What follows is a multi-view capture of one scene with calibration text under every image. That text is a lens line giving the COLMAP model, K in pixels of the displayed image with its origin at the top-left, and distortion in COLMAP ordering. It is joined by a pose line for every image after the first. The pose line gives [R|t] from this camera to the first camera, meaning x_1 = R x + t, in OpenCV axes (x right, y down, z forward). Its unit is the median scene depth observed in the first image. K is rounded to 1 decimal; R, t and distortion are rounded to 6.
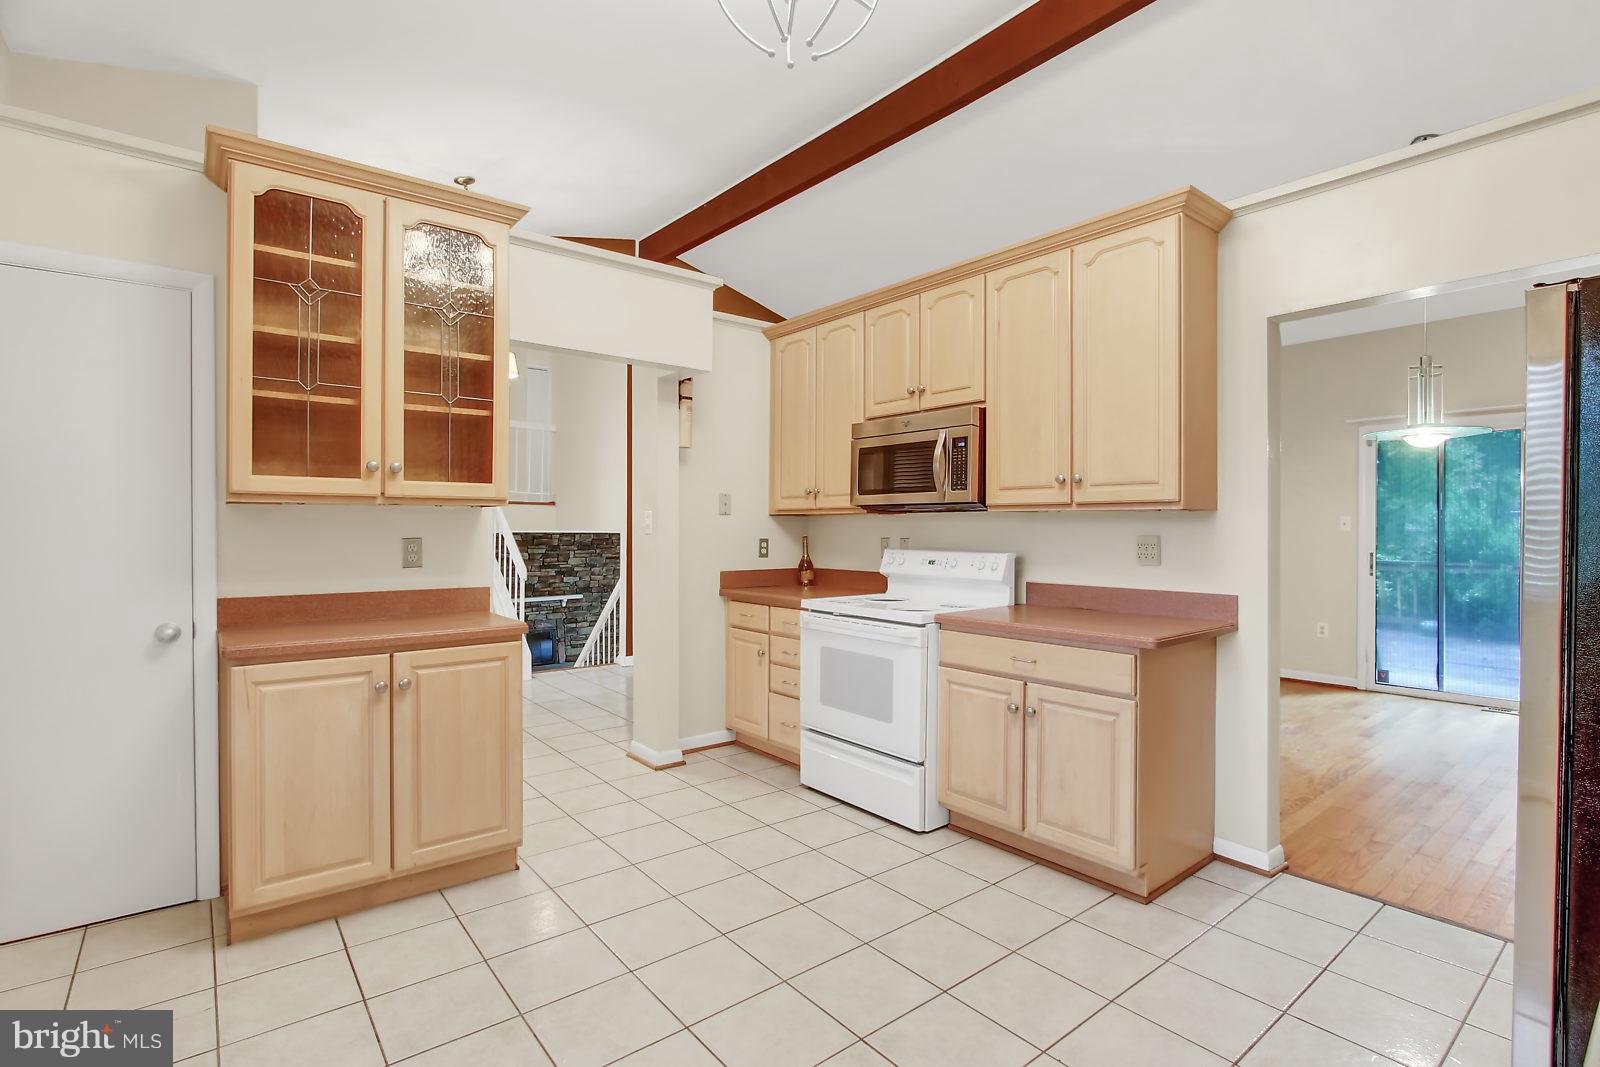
lens RADIAL K [[765.7, 0, 804.9], [0, 765.7, 530.4], [0, 0, 1]] dist [-0.014184, 0.001394]
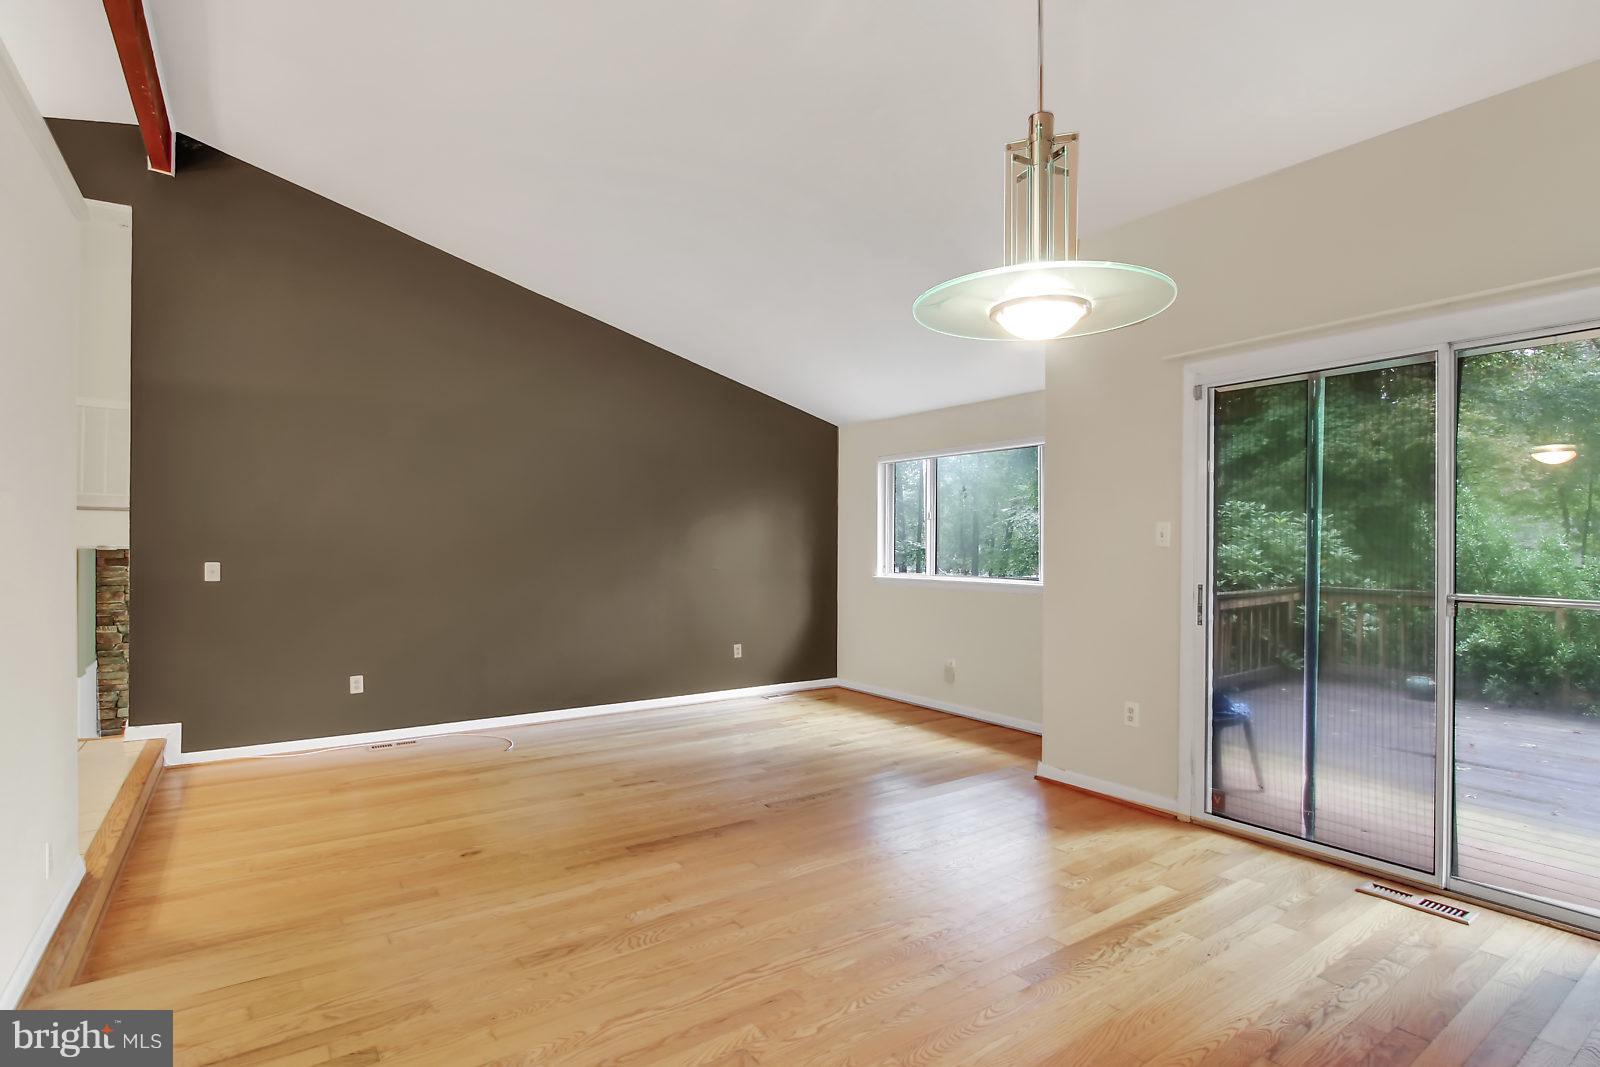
lens RADIAL K [[775.0, 0, 803.5], [0, 775.0, 551.0], [0, 0, 1]] dist [-0.012002, -0.000488]
pose [[0.997056, -0.000223, -0.076674, 0.698888], [0.000601, 0.999988, 0.004908, 0.001839], [0.076672, -0.004940, 0.997044, 0.564625]]
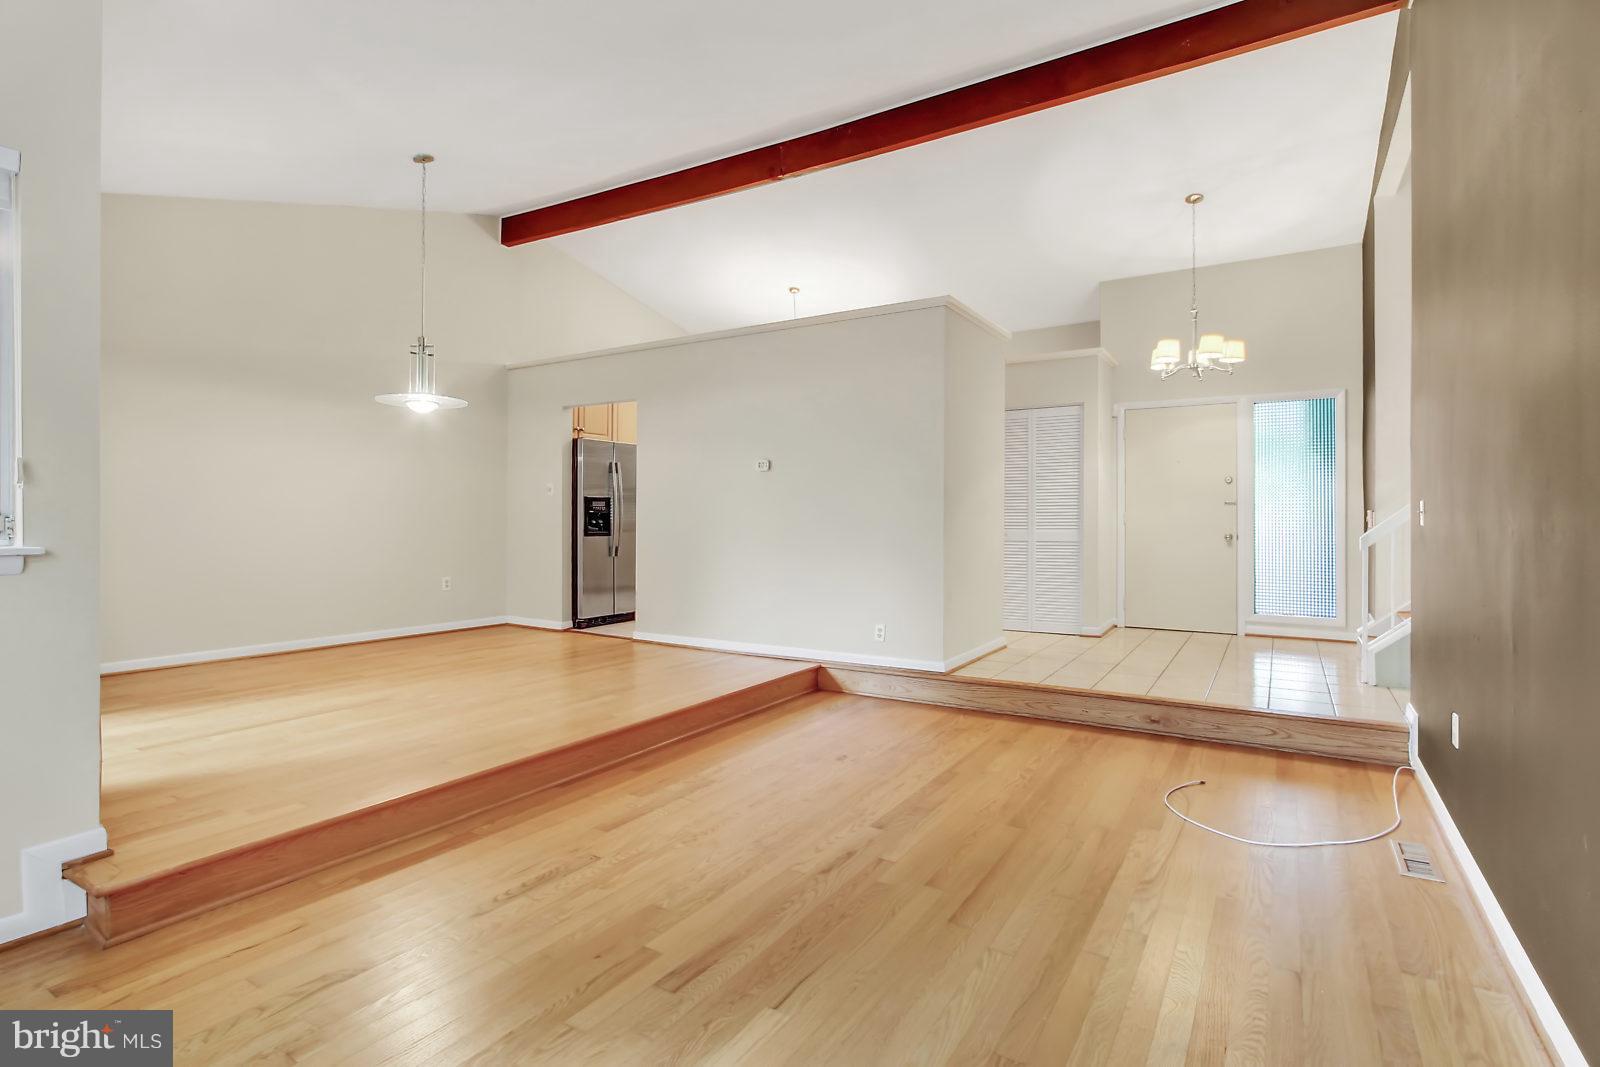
lens RADIAL K [[765.7, 0, 804.9], [0, 765.7, 530.4], [0, 0, 1]] dist [-0.014184, 0.001394]
pose [[-0.947155, -0.004665, -0.320742, 0.613798], [-0.011119, 0.999771, 0.018294, 0.048264], [0.320583, 0.020894, -0.946990, 2.250291]]
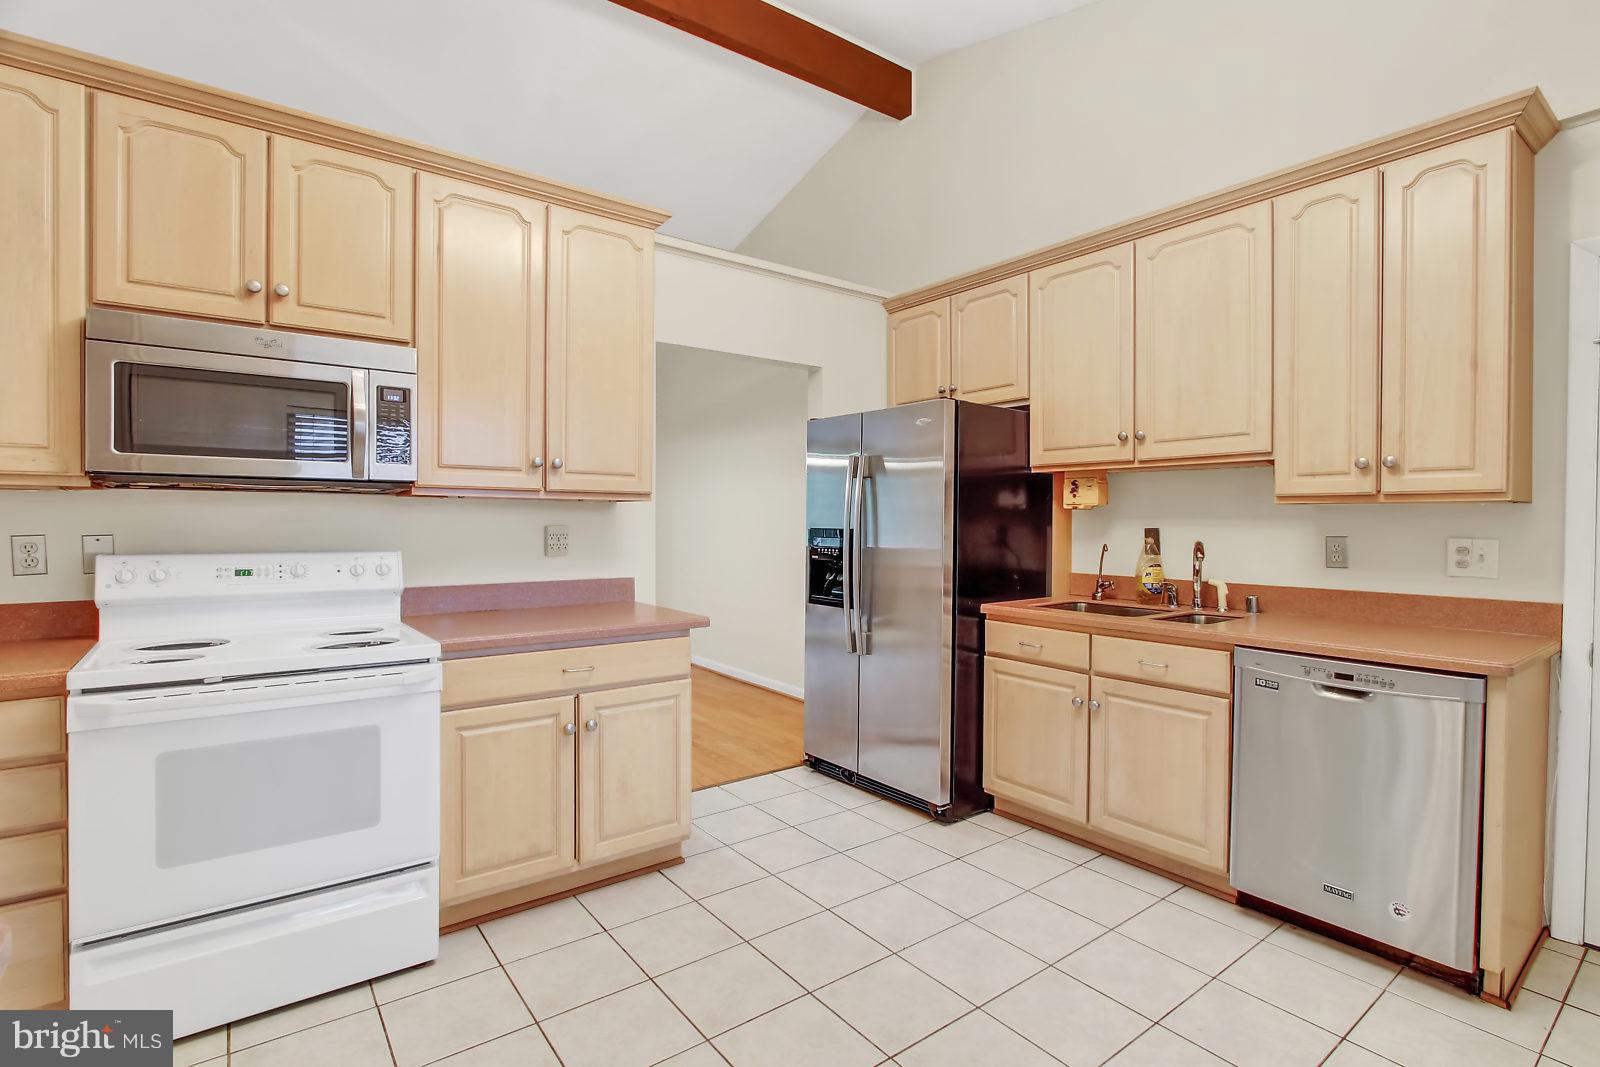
lens RADIAL K [[765.7, 0, 804.9], [0, 765.7, 530.4], [0, 0, 1]] dist [-0.014184, 0.001394]
pose [[0.029298, -0.012707, 0.999490, -0.403034], [-0.001091, 0.999918, 0.012744, -0.000201], [-0.999570, -0.001463, 0.029281, 0.501665]]
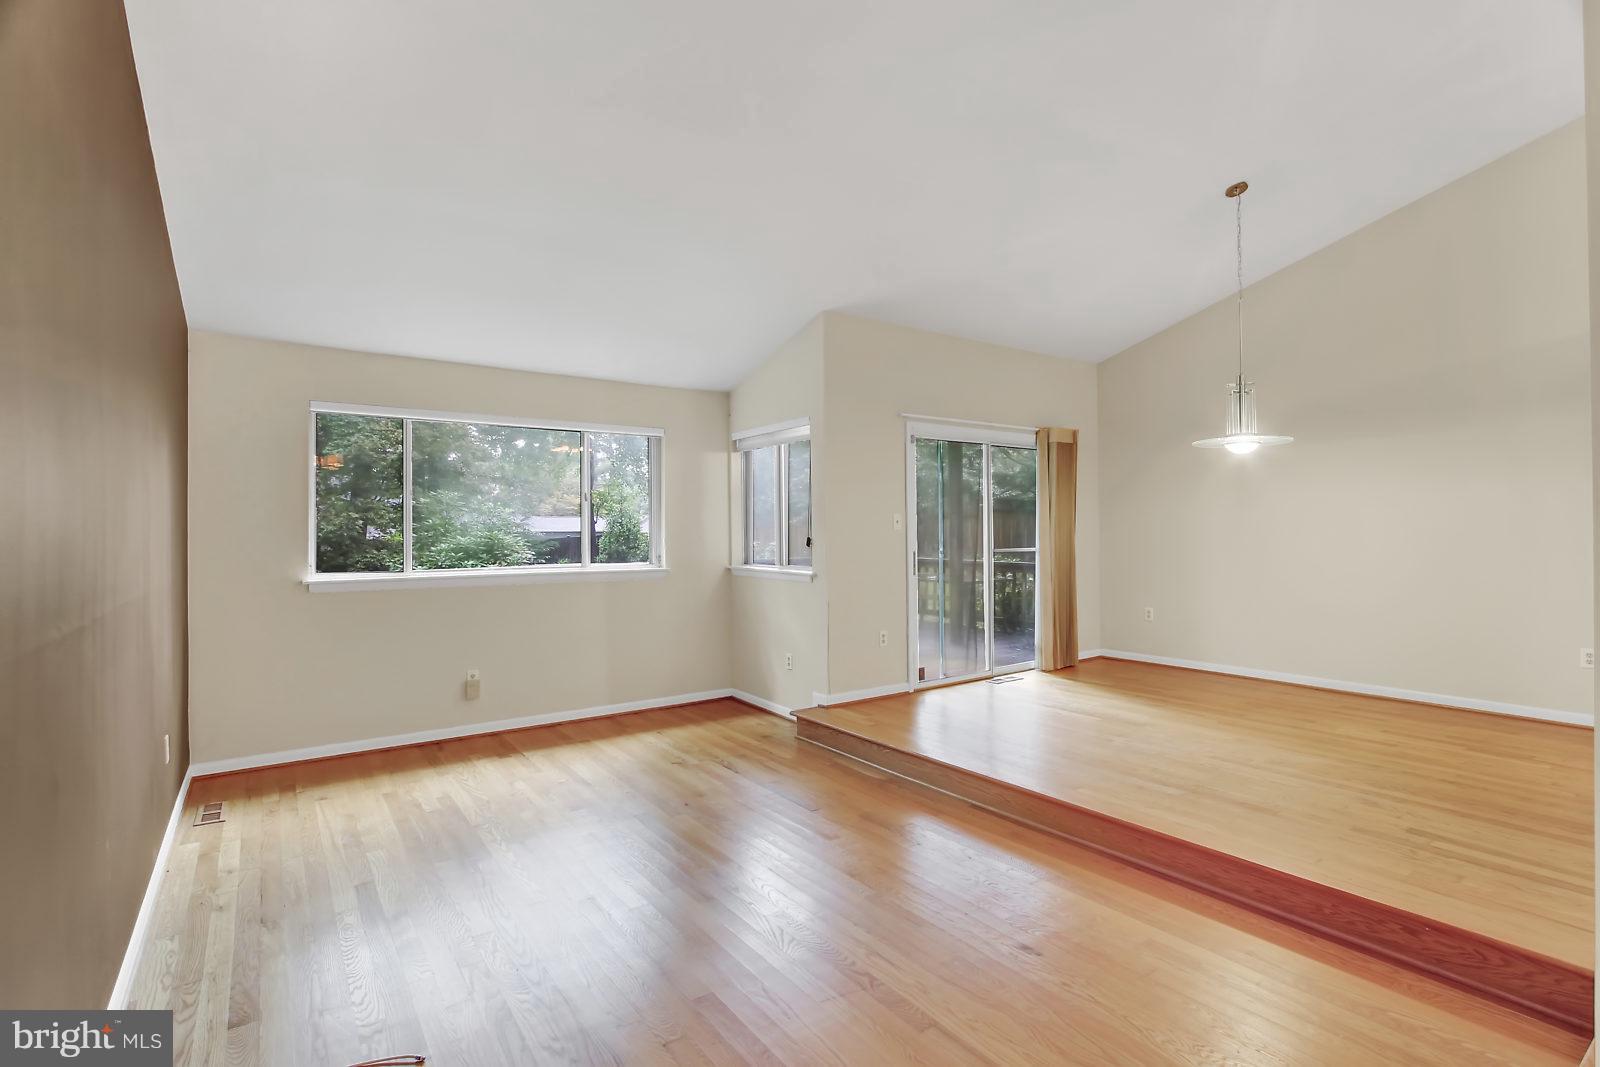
lens RADIAL K [[765.7, 0, 804.9], [0, 765.7, 530.4], [0, 0, 1]] dist [-0.014184, 0.001394]
pose [[0.072694, -0.000178, 0.997354, -0.359805], [0.009362, 0.999956, -0.000503, 0.001965], [-0.997310, 0.009374, 0.072692, 1.519709]]
